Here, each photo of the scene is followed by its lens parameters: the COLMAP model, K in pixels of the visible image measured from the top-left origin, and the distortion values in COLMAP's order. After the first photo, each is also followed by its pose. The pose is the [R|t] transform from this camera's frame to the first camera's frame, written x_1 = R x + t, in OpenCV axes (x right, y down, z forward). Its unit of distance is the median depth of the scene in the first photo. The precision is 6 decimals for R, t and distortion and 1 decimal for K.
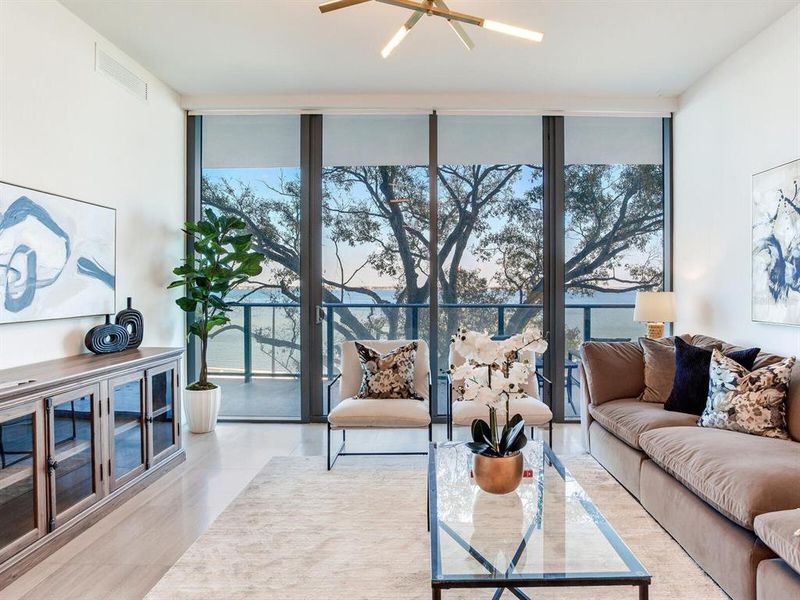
lens RADIAL K [[497.1, 0, 431.6], [0, 497.1, 294.1], [0, 0, 1]] dist [-0.057681, 0.019537]
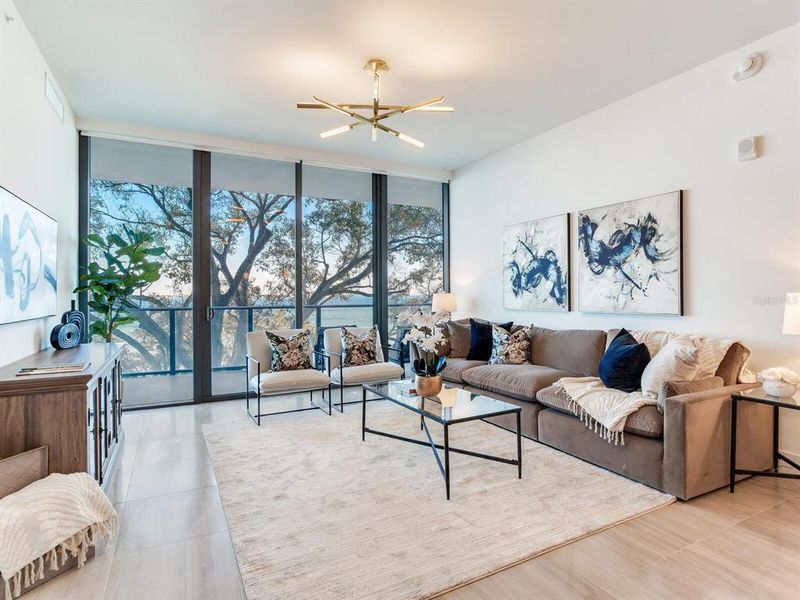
lens RADIAL K [[445.7, 0, 393.7], [0, 445.7, 298.0], [0, 0, 1]] dist [-0.041518, 0.023410]
pose [[0.887753, -0.011528, 0.460175, -0.420248], [0.014771, 0.999885, -0.003446, 0.016069], [-0.460083, 0.009857, 0.887821, -0.247817]]
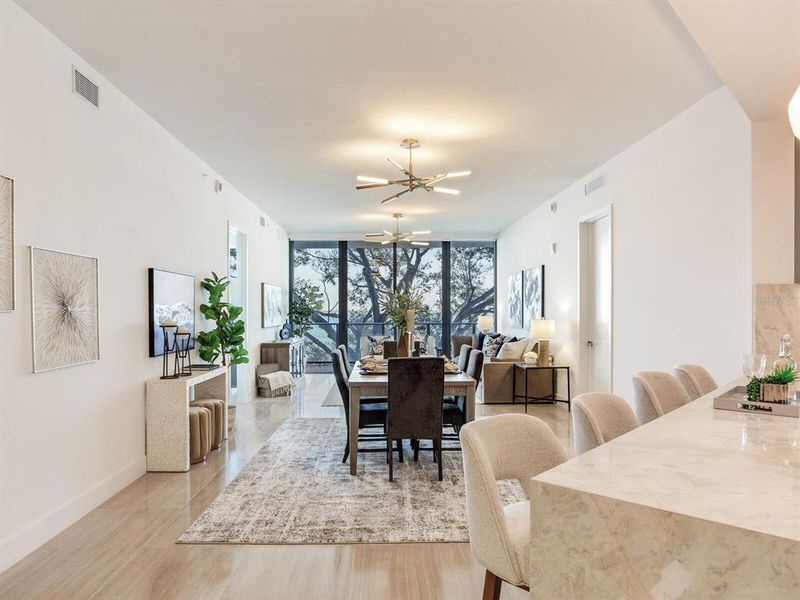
lens RADIAL K [[562.0, 0, 388.1], [0, 562.0, 324.1], [0, 0, 1]] dist [-0.000740, -0.000057]
pose [[0.999811, -0.009445, 0.016996, -0.100280], [0.009260, 0.999898, 0.010897, 0.005289], [-0.017097, -0.010738, 0.999796, -2.148567]]
